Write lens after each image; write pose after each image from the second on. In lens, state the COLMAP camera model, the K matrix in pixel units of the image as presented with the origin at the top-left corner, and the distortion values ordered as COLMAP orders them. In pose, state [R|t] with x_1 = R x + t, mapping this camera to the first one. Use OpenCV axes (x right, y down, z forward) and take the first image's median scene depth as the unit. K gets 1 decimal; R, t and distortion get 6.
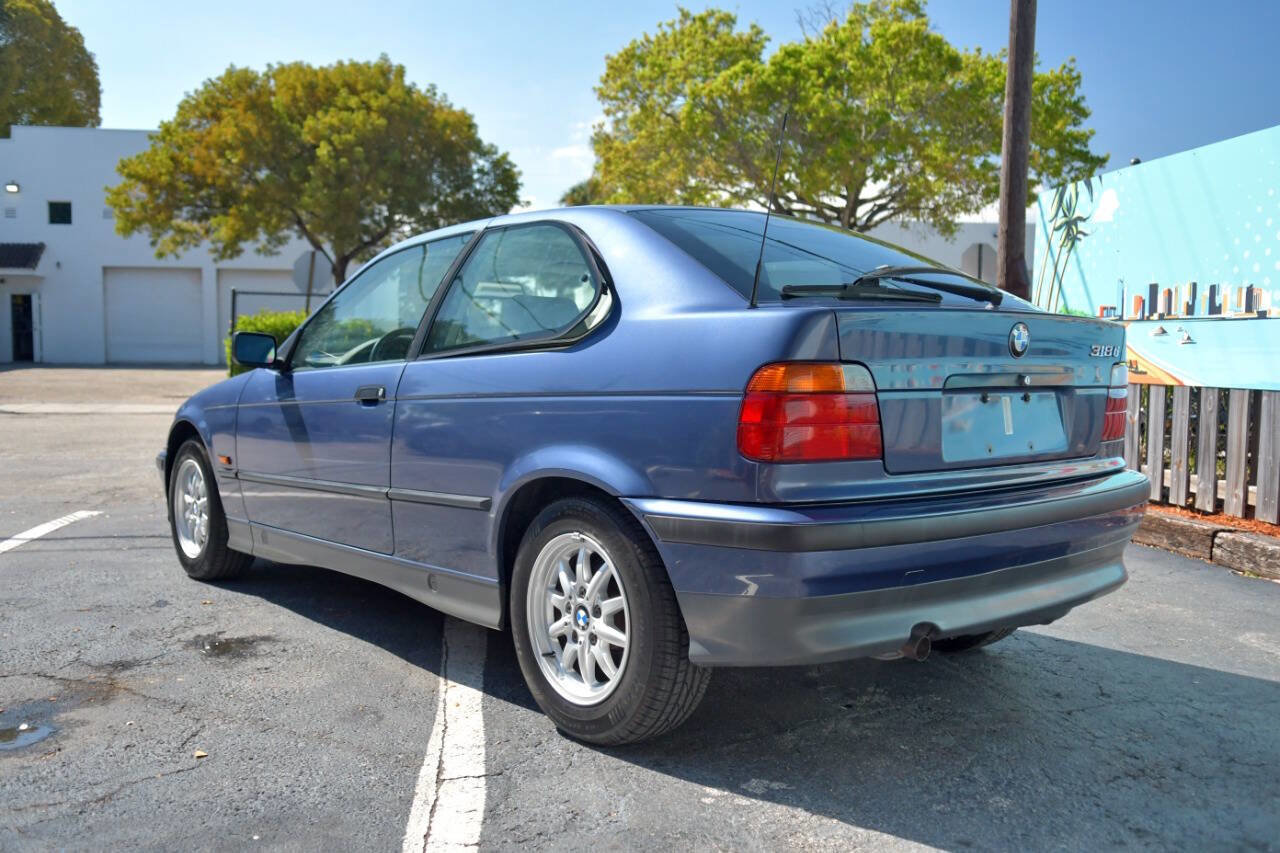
lens RADIAL K [[1151.5, 0, 640.0], [0, 1151.5, 426.5], [0, 0, 1]] dist [-0.004292, -0.012022]
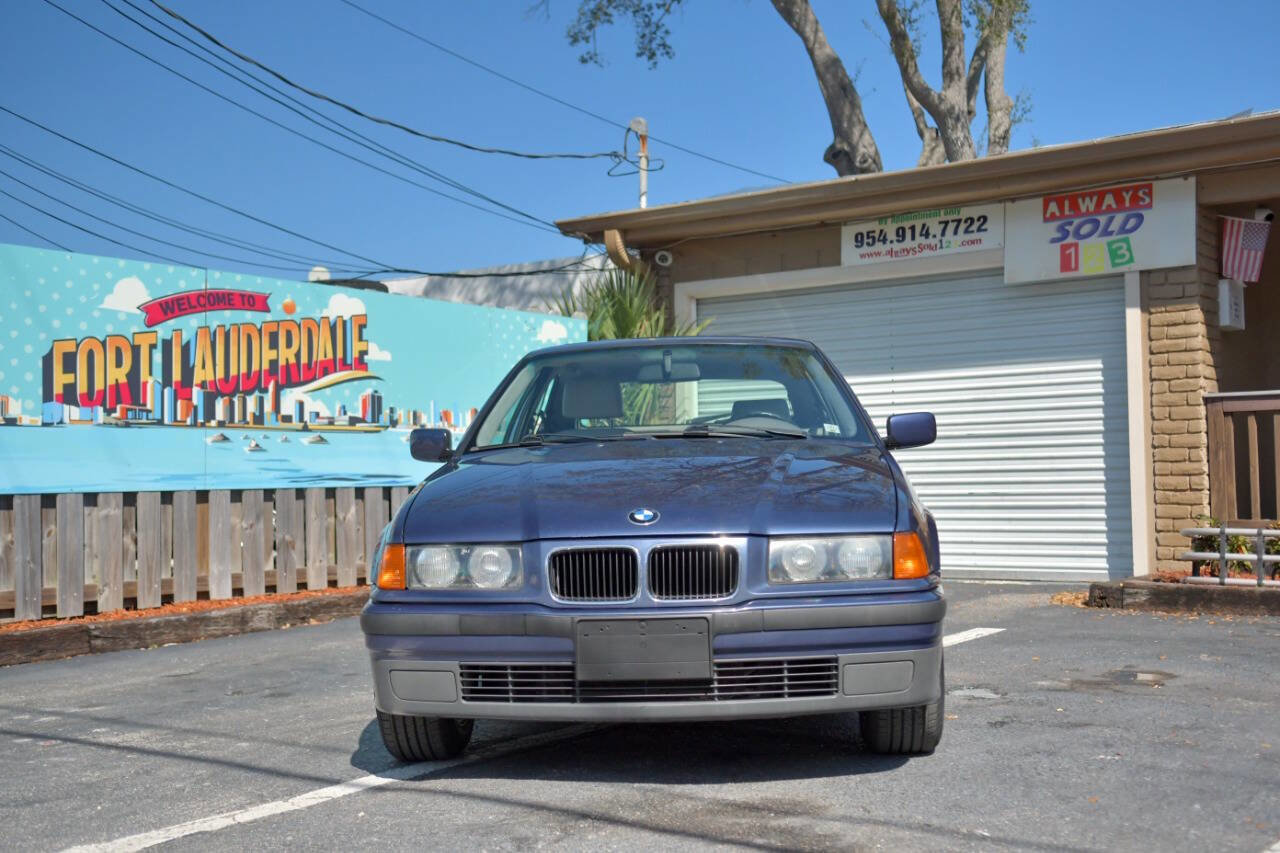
lens RADIAL K [[1498.2, 0, 640.0], [0, 1498.2, 426.5], [0, 0, 1]] dist [0.051372, 0.007068]
pose [[-0.720810, 0.034087, 0.692294, -0.735454], [0.062073, 0.997951, 0.015493, -0.071696], [-0.690347, 0.054140, -0.721450, 1.446941]]
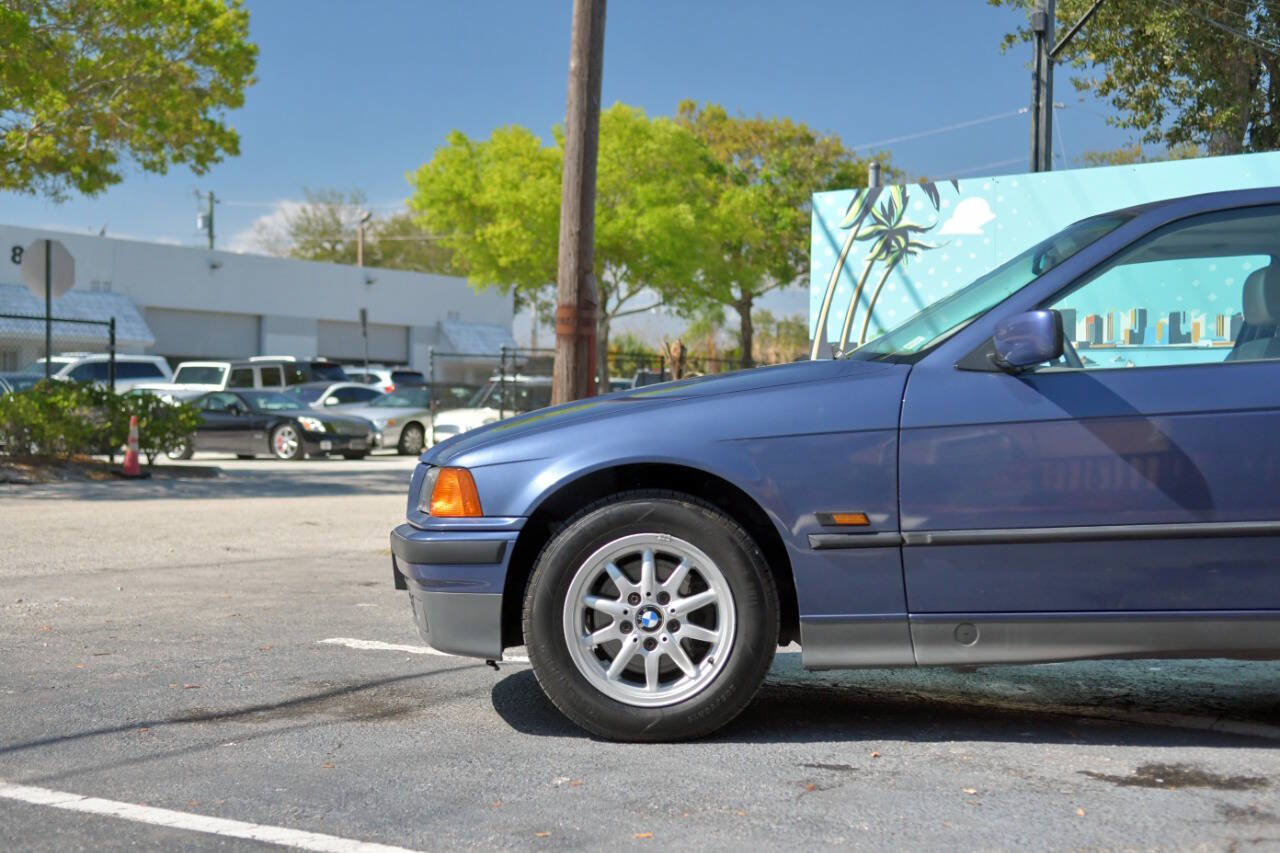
lens RADIAL K [[1775.9, 0, 640.0], [0, 1775.9, 426.5], [0, 0, 1]] dist [0.101137, 0.029073]
pose [[0.677417, -0.001819, 0.735597, -0.846170], [0.048042, 0.997971, -0.041775, 0.010085], [-0.734028, 0.063639, 0.676130, 0.327679]]
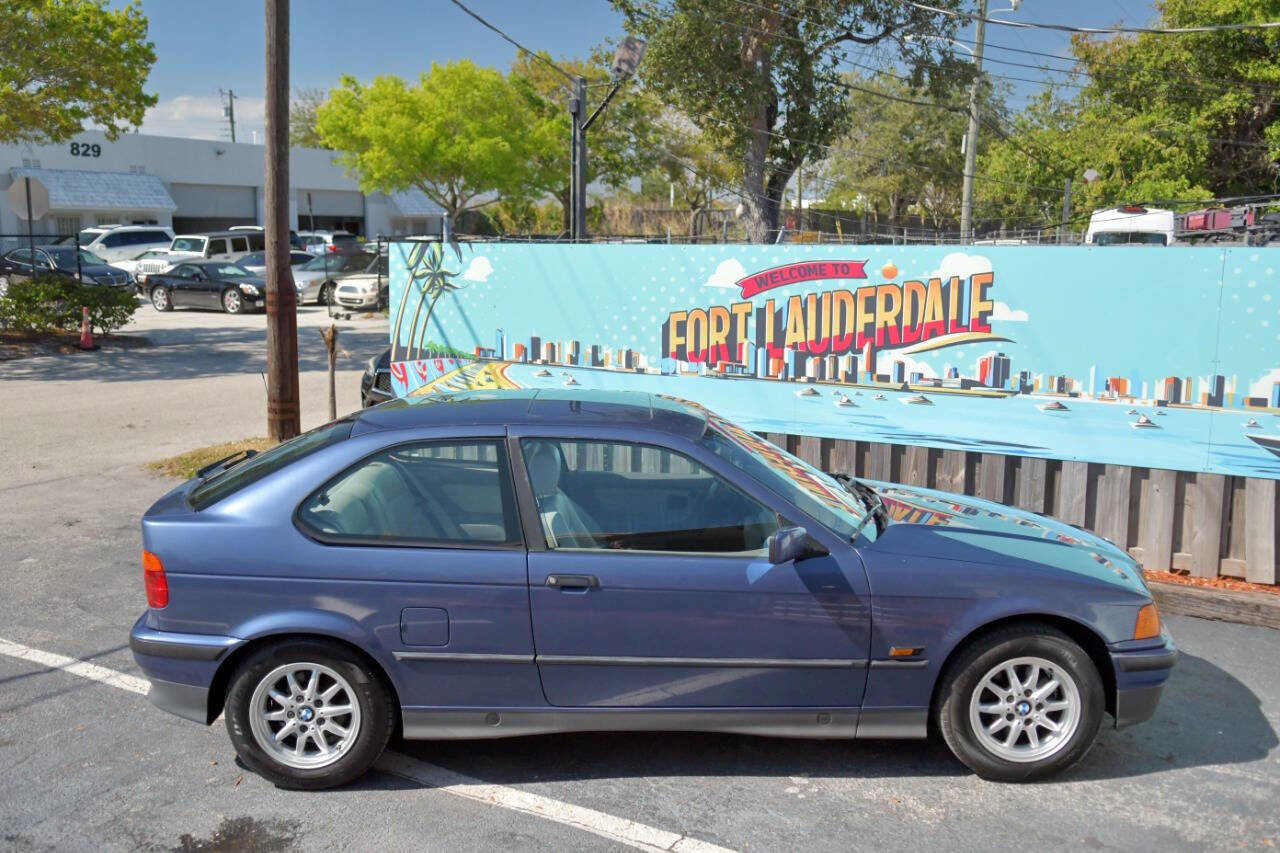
lens RADIAL K [[1197.8, 0, 640.0], [0, 1197.8, 426.5], [0, 0, 1]] dist [0.009056, -0.016331]
pose [[0.633918, -0.124789, 0.763266, -0.581402], [0.053148, 0.991593, 0.117978, -0.189012], [-0.771572, -0.034223, 0.635221, 0.021047]]
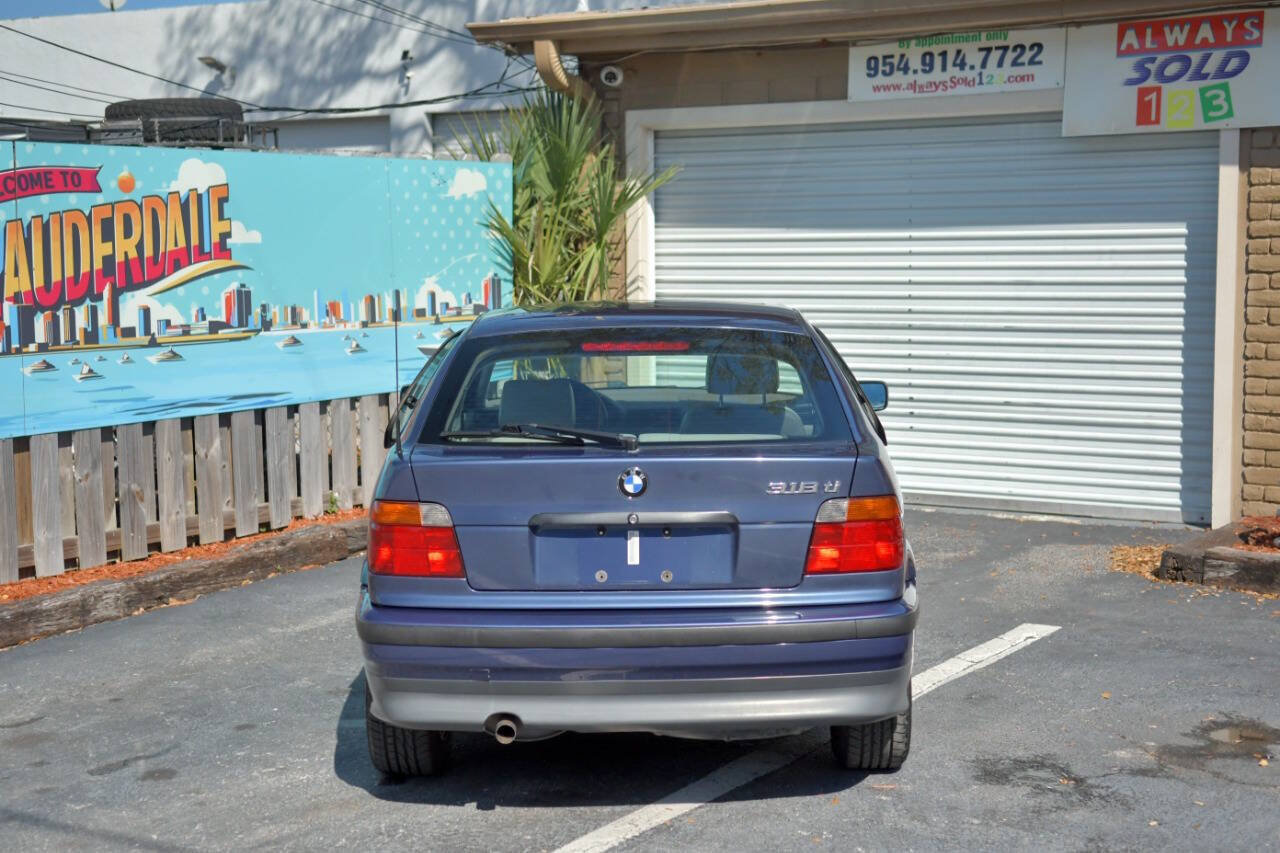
lens RADIAL K [[1947.0, 0, 640.0], [0, 1947.0, 426.5], [0, 0, 1]] dist [0.129641, 0.055057]
pose [[-0.756958, -0.061170, 0.650594, -0.709009], [0.053470, 0.986472, 0.154961, -0.215466], [-0.651273, 0.152086, -0.743447, 1.472032]]
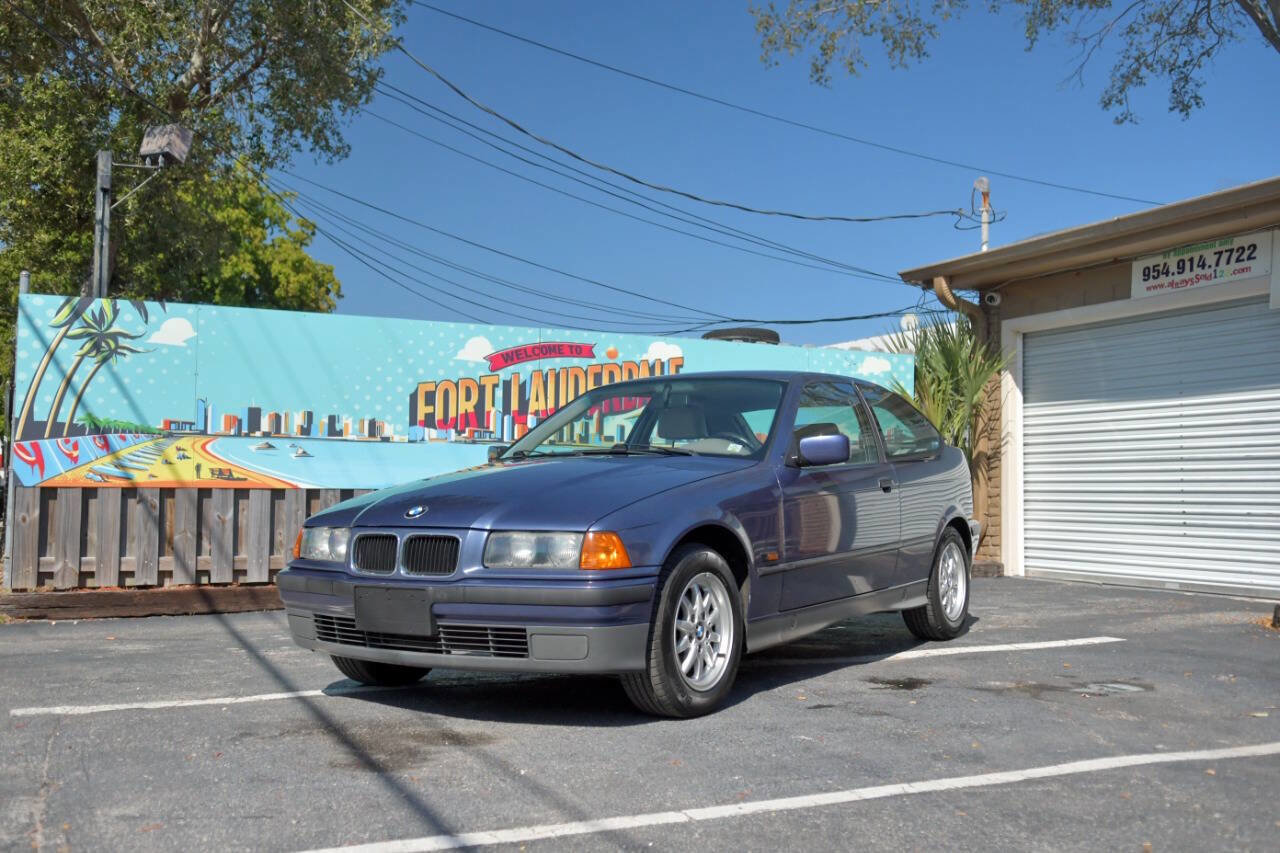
lens RADIAL K [[1243.7, 0, 640.0], [0, 1243.7, 426.5], [0, 0, 1]] dist [0.011141, -0.003328]
pose [[-0.297916, 0.045093, 0.953527, -1.012932], [0.055310, 0.998021, -0.029916, -0.042648], [-0.952989, 0.043827, -0.299820, 1.064104]]
